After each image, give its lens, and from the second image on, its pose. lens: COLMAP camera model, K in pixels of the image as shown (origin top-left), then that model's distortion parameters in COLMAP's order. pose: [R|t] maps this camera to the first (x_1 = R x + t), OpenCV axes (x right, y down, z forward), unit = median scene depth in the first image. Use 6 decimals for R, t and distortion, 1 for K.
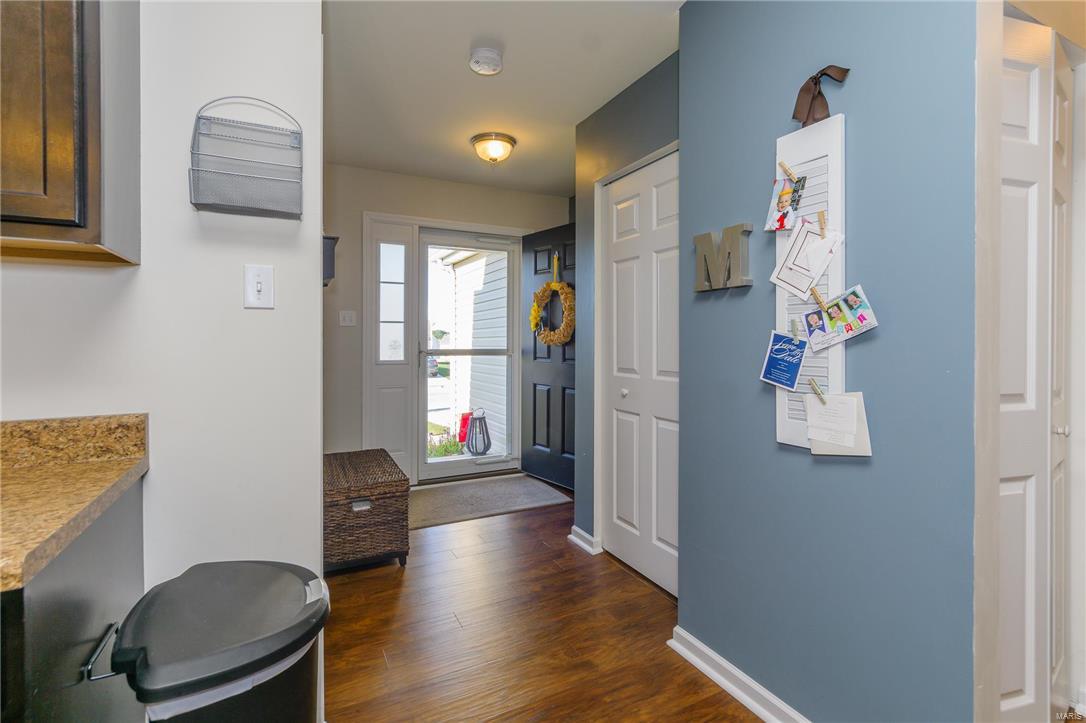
lens RADIAL K [[500.9, 0, 540.2], [0, 500.9, 341.1], [0, 0, 1]] dist [-0.000042, 0.000211]
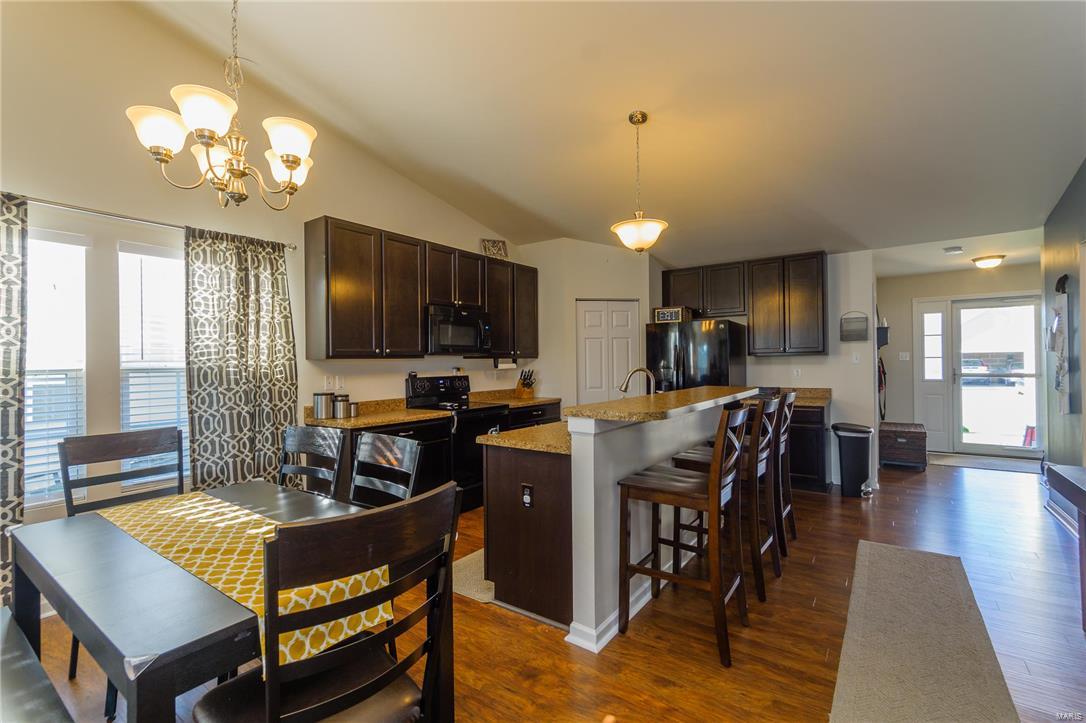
lens RADIAL K [[473.0, 0, 548.0], [0, 473.0, 362.9], [0, 0, 1]] dist [-0.001239, 0.000641]
pose [[0.468714, -0.004165, -0.883340, 0.542668], [0.010353, 0.999946, 0.000779, -0.034322], [0.883289, -0.009511, 0.468732, -0.988400]]
